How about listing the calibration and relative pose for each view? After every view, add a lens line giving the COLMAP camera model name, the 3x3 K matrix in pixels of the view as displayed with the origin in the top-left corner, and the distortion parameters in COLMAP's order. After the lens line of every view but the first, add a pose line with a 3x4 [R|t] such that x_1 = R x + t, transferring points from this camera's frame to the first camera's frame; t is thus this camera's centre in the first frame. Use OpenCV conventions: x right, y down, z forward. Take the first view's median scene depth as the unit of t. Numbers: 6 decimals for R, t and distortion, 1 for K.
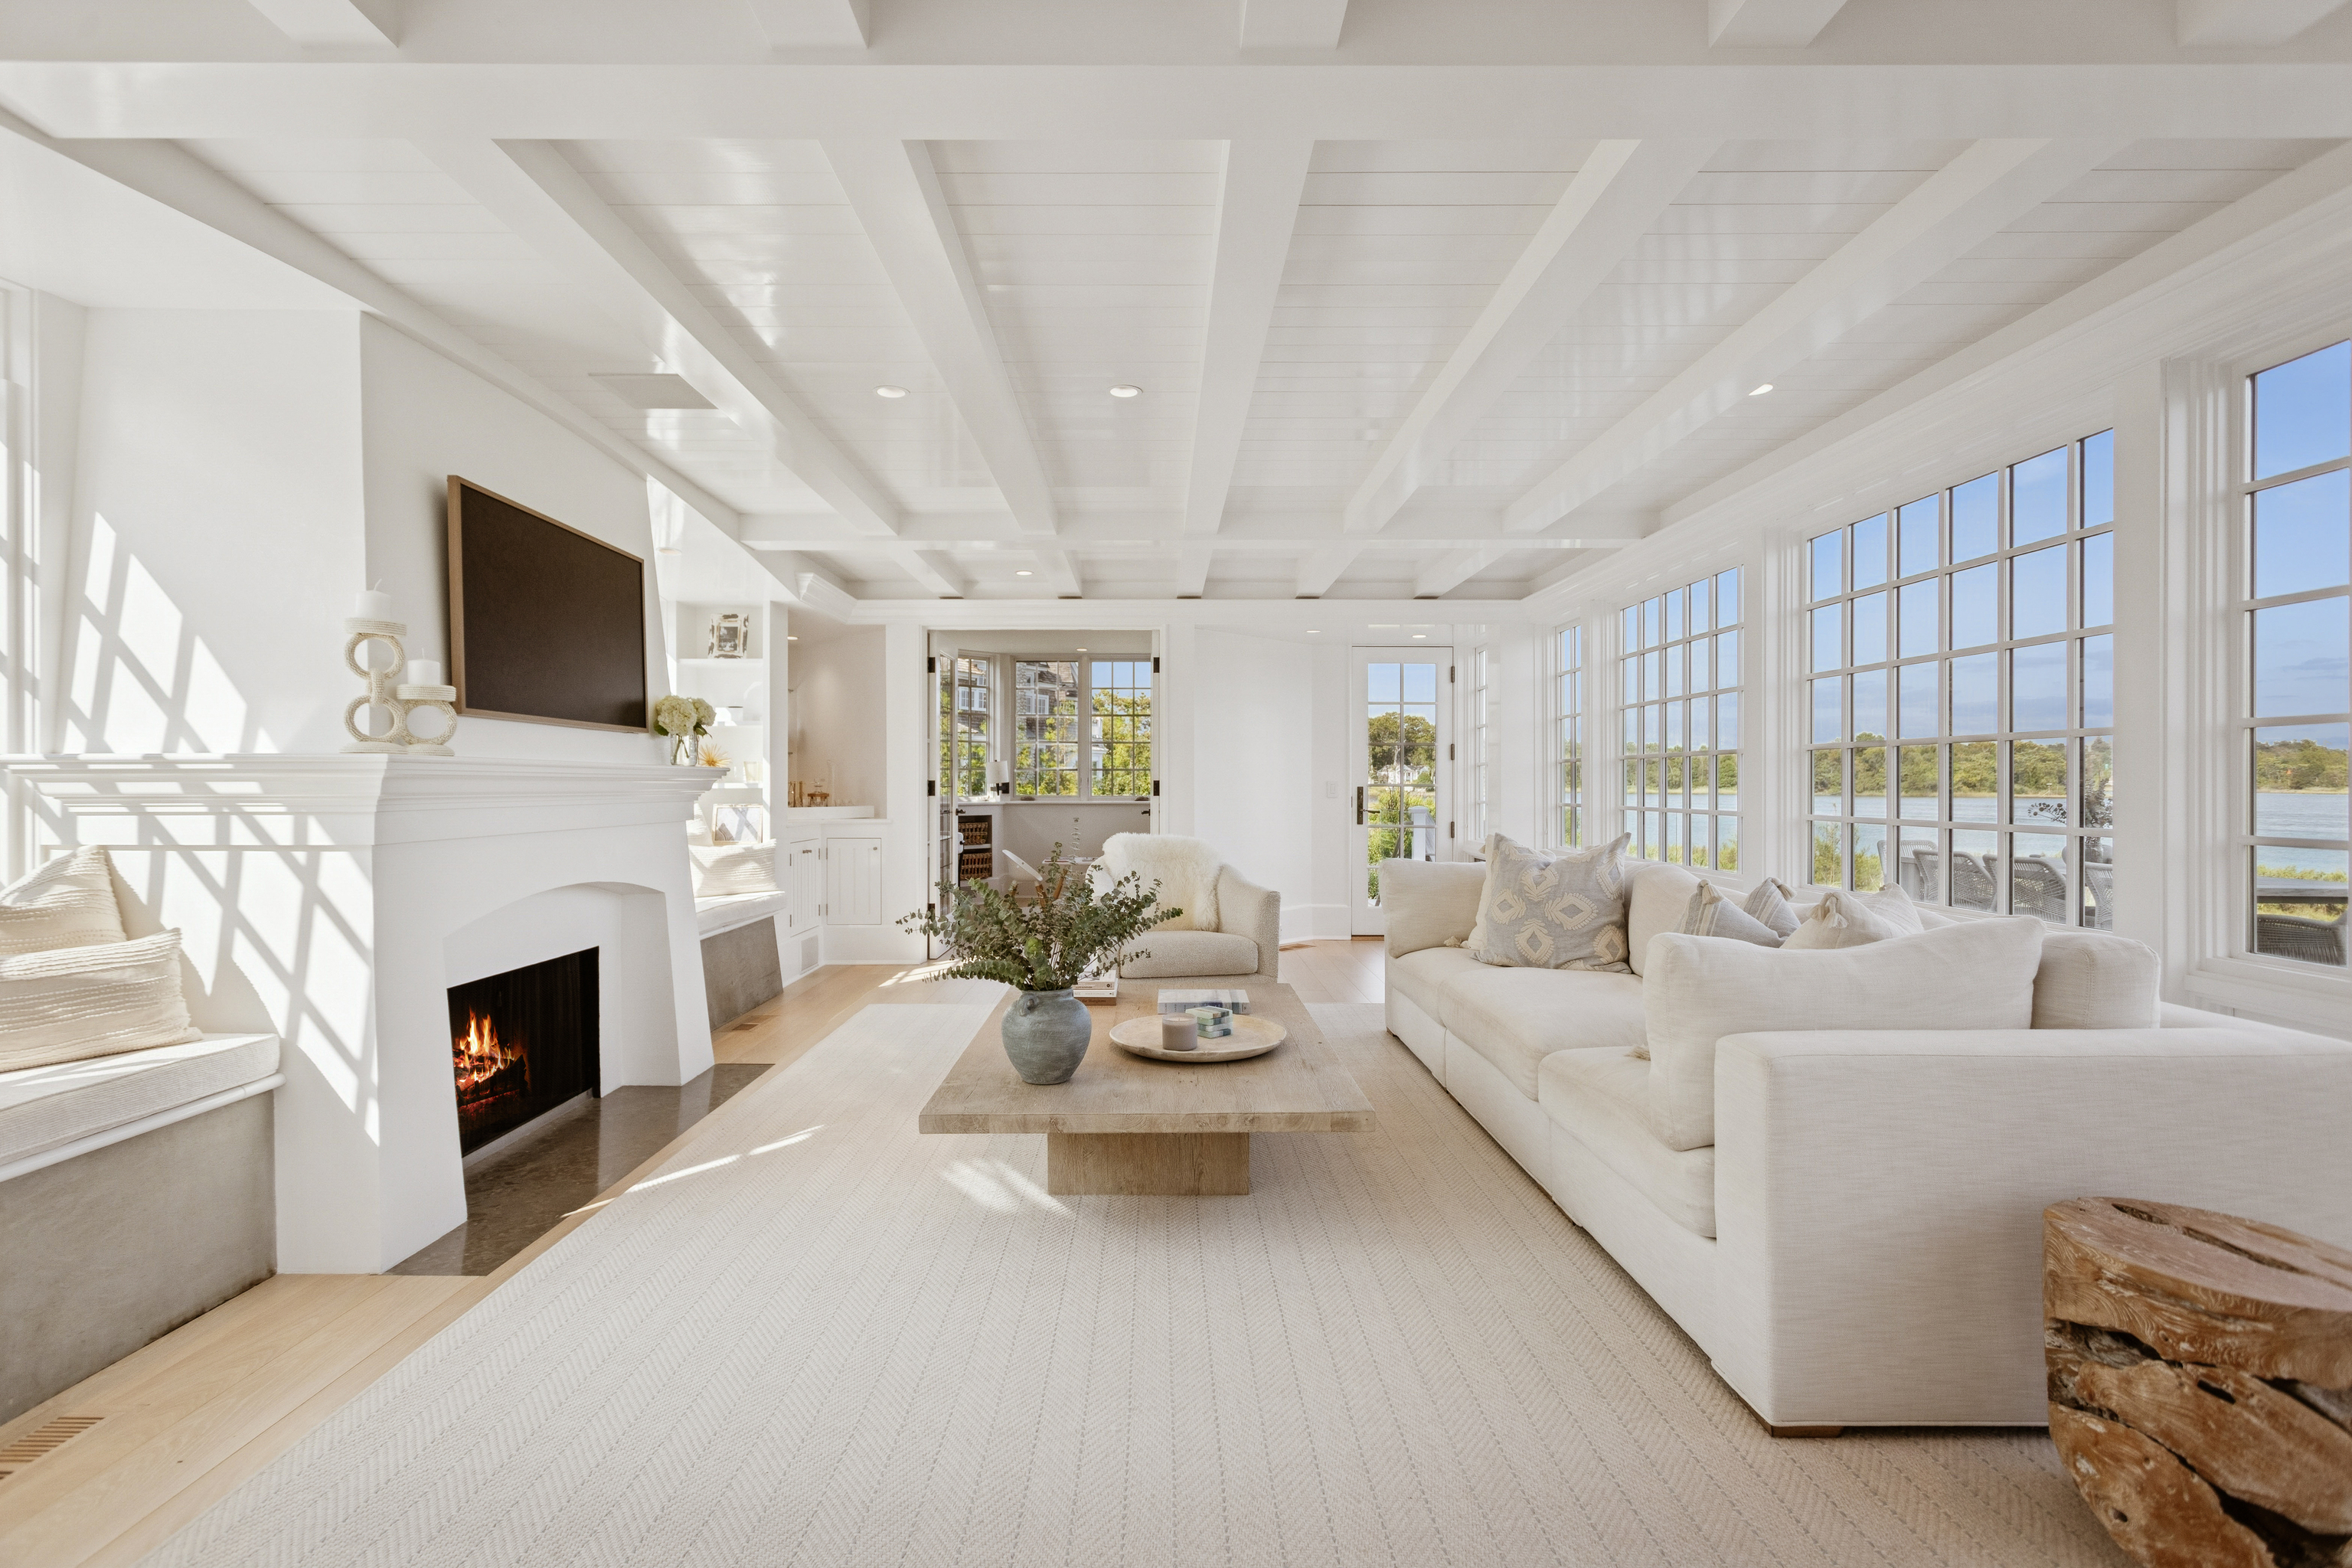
lens RADIAL K [[1125.0, 0, 1176.0], [0, 1125.0, 784.0], [0, 0, 1]] dist [-0.000825, 0.000213]
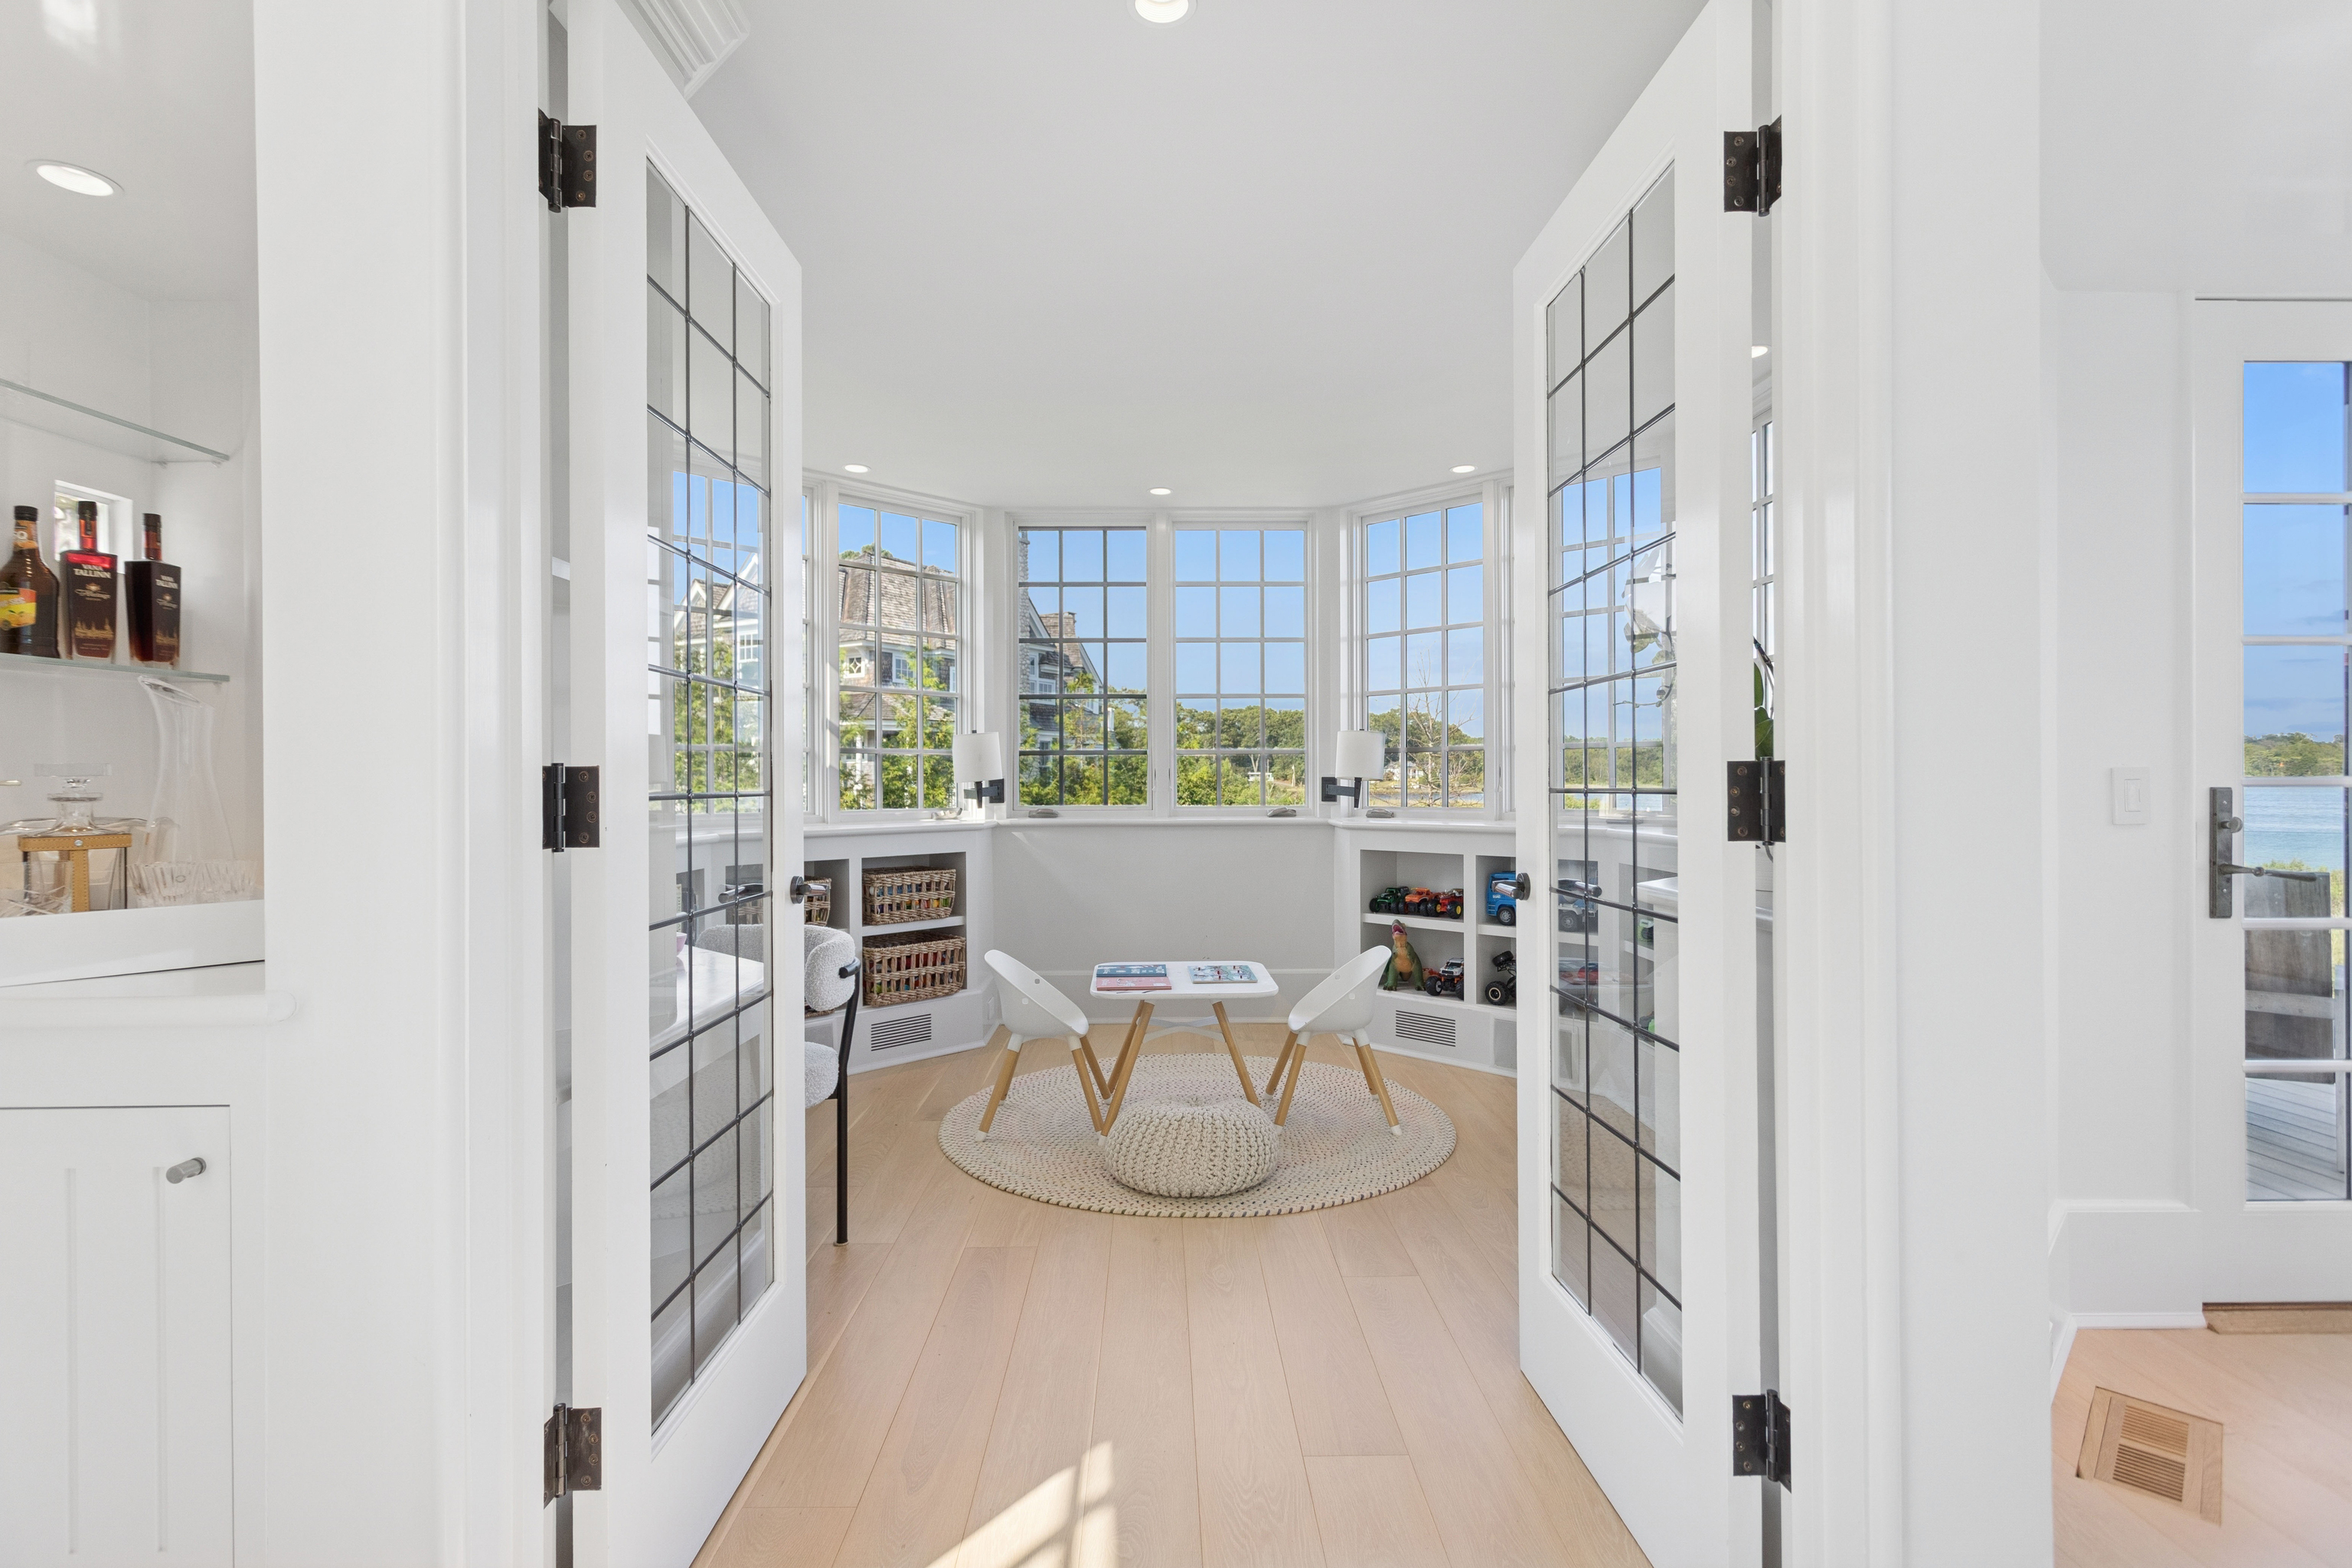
lens RADIAL K [[1125.0, 0, 1176.0], [0, 1125.0, 784.0], [0, 0, 1]] dist [-0.000825, 0.000213]
pose [[0.999991, -0.003916, -0.001785, -0.079702], [0.003919, 0.999991, 0.001648, -0.000097], [0.001778, -0.001655, 0.999997, 0.558659]]
